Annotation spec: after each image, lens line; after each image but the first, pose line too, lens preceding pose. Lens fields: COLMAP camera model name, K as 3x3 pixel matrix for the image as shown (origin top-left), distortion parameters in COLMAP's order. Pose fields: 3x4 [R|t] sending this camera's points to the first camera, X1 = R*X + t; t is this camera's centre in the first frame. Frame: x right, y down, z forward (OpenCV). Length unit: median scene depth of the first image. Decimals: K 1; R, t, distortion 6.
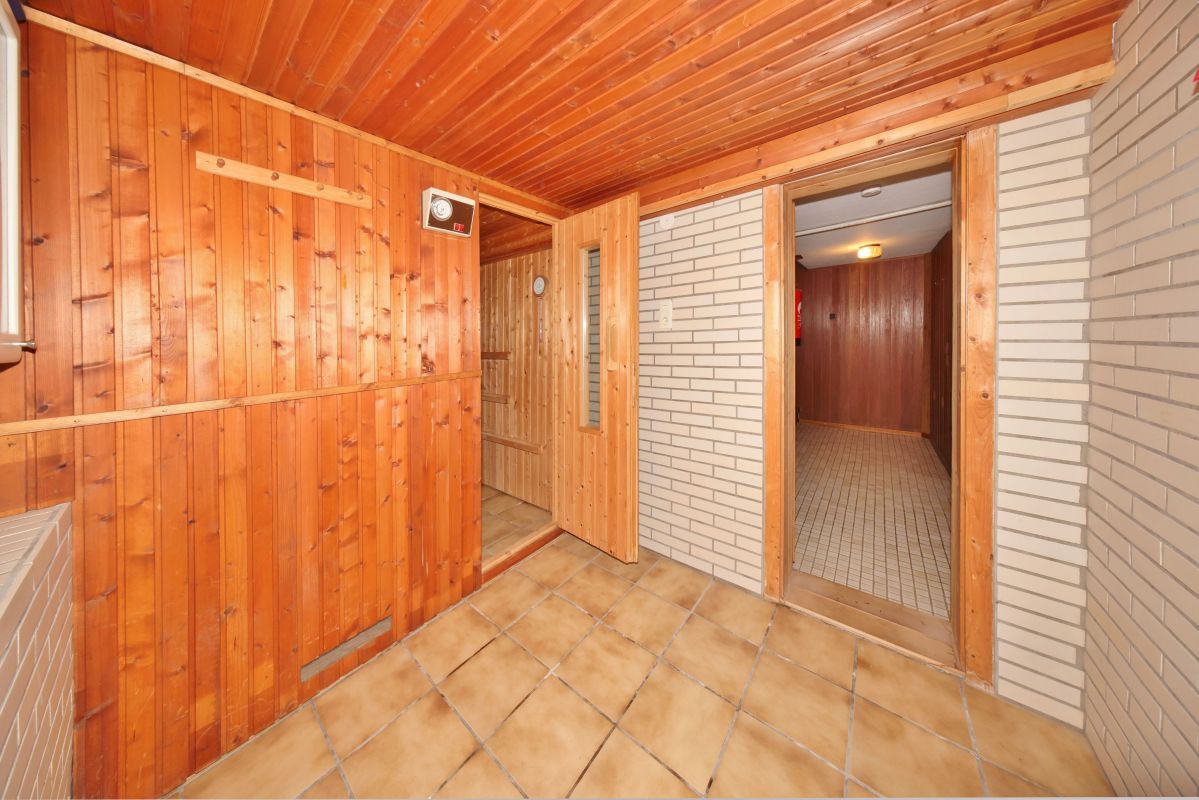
lens RADIAL K [[348.2, 0, 592.1], [0, 348.2, 396.2], [0, 0, 1]] dist [-0.000512, -0.000037]
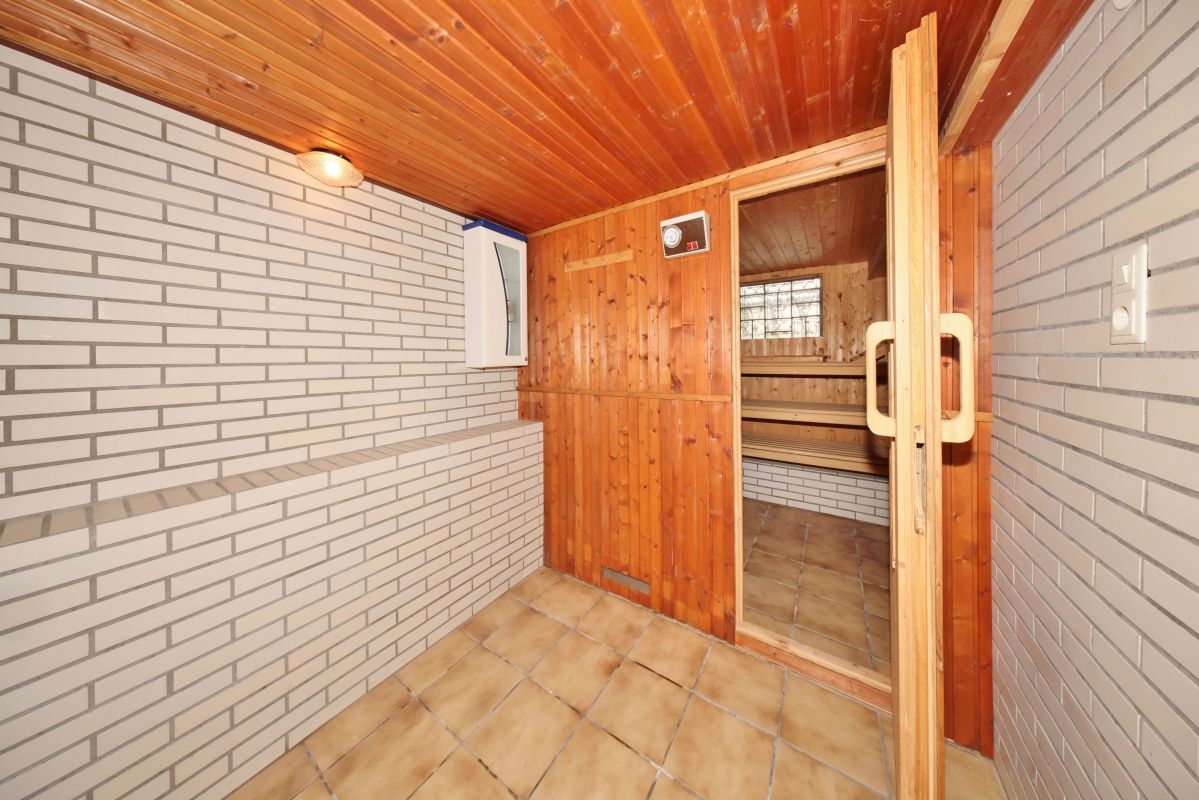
lens RADIAL K [[348.2, 0, 592.1], [0, 348.2, 396.2], [0, 0, 1]] dist [-0.000512, -0.000037]
pose [[0.079803, 0.131892, -0.988046, 0.601892], [-0.161942, 0.979755, 0.117706, -0.141033], [0.983568, 0.150613, 0.099546, 0.681048]]
